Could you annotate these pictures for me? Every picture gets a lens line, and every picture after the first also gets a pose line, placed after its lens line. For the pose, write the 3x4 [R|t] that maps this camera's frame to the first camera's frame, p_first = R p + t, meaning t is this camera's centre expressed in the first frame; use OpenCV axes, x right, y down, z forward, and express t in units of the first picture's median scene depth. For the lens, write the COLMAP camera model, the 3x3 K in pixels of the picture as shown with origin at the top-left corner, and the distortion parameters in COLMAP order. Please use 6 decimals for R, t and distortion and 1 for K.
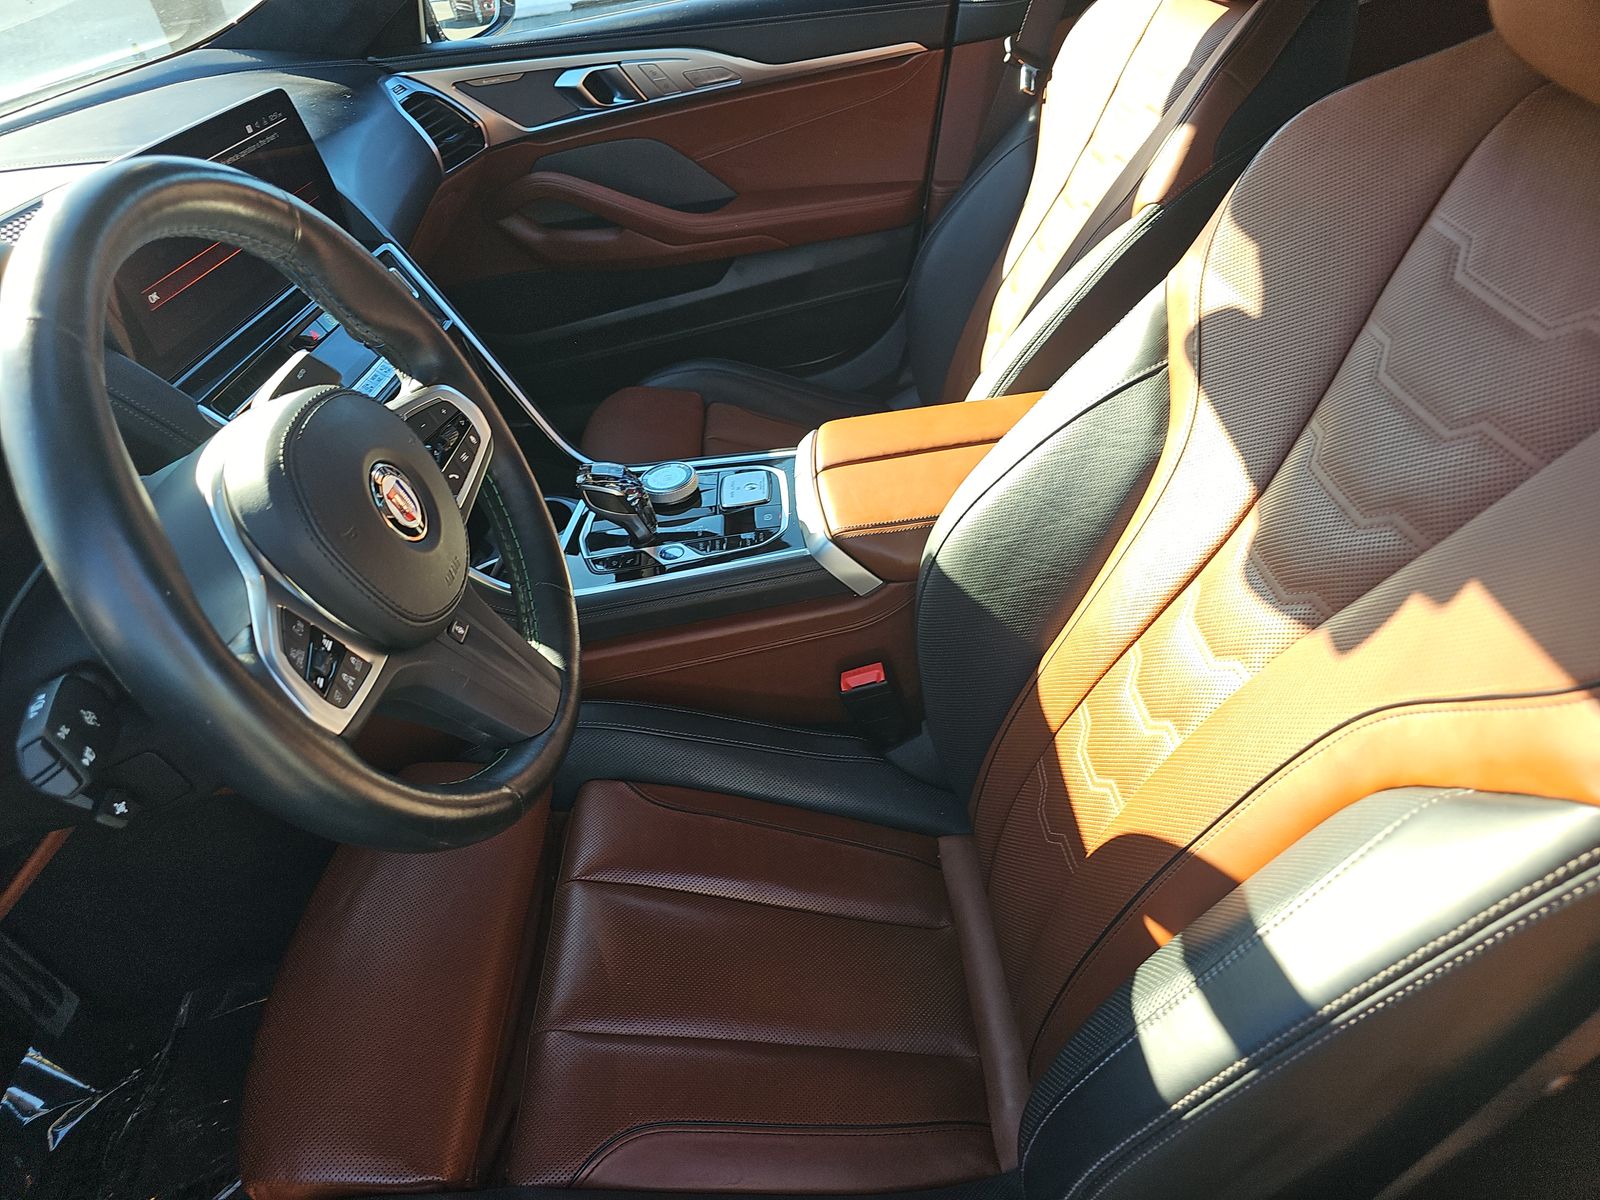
lens RADIAL K [[1083.9, 0, 804.6], [0, 1083.9, 577.3], [0, 0, 1]] dist [0.047646, -0.046272]
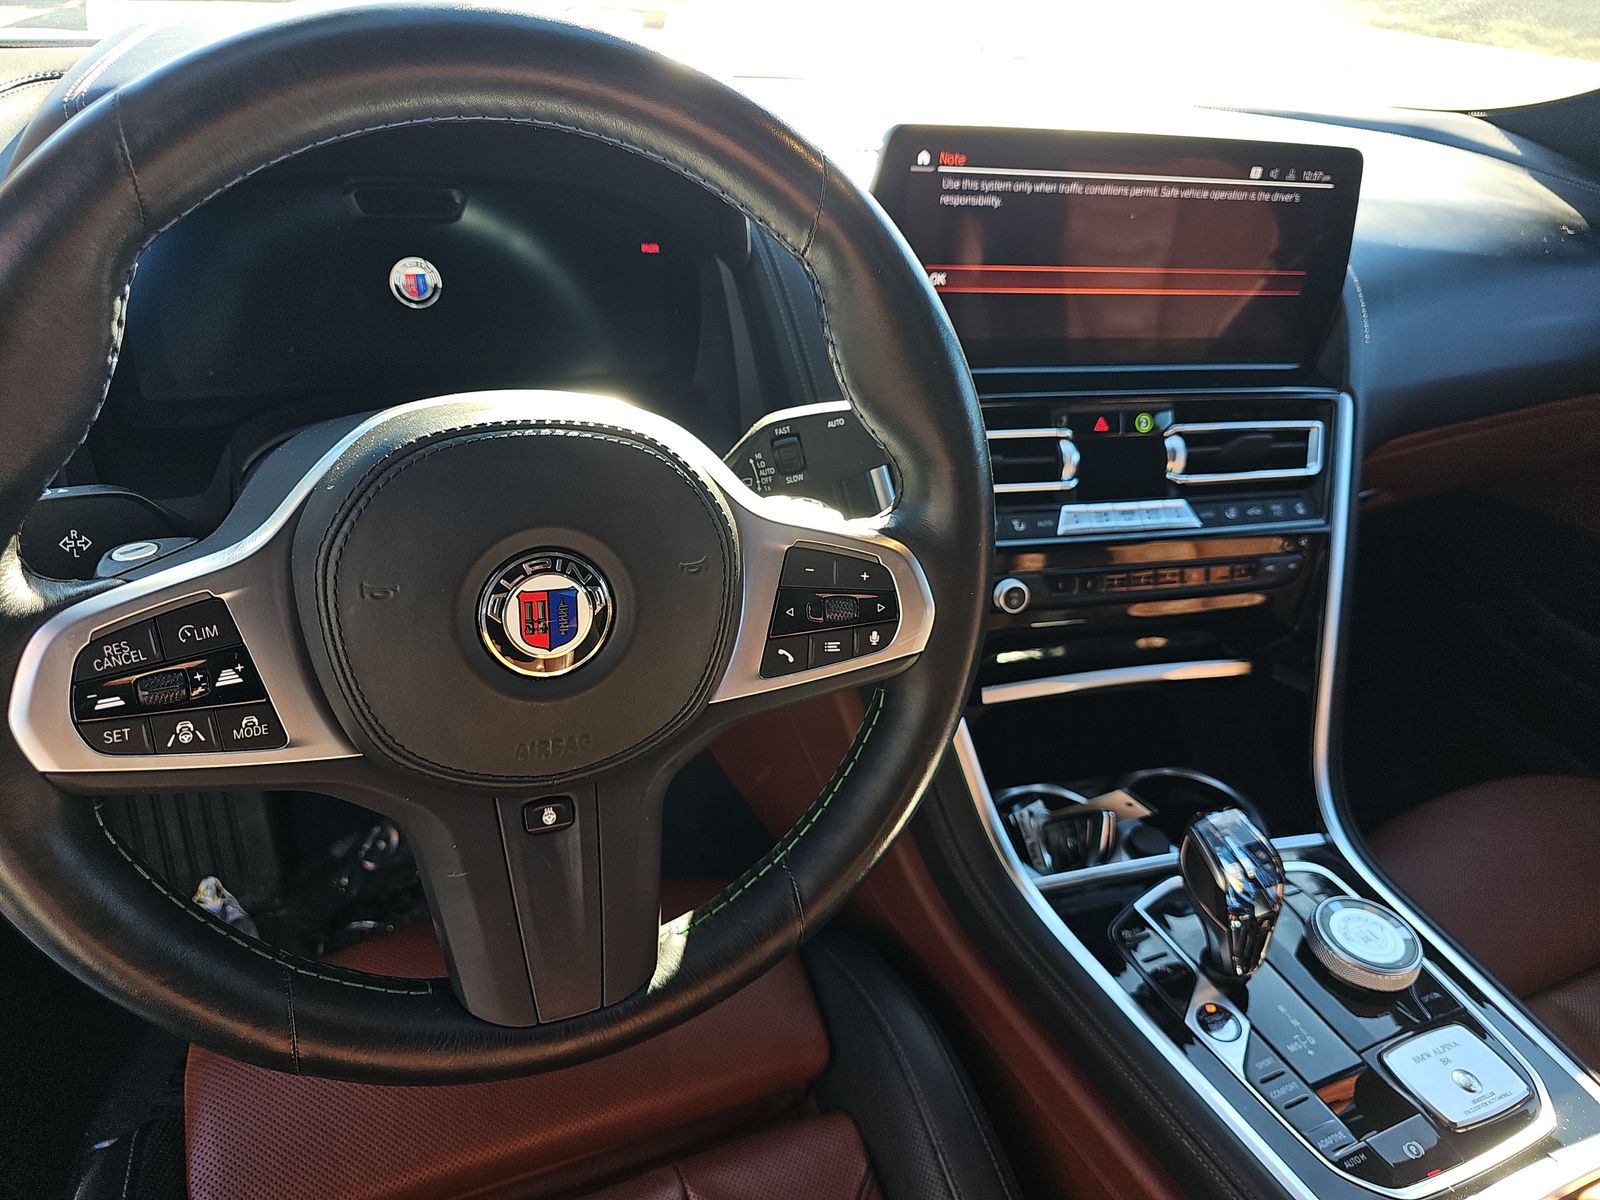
lens RADIAL K [[1083.9, 0, 804.6], [0, 1083.9, 577.3], [0, 0, 1]] dist [0.047646, -0.046272]
pose [[0.356375, 0.608583, -0.708960, 0.082561], [-0.656476, 0.703023, 0.273494, -0.249473], [0.664858, 0.367948, 0.650060, 0.477474]]
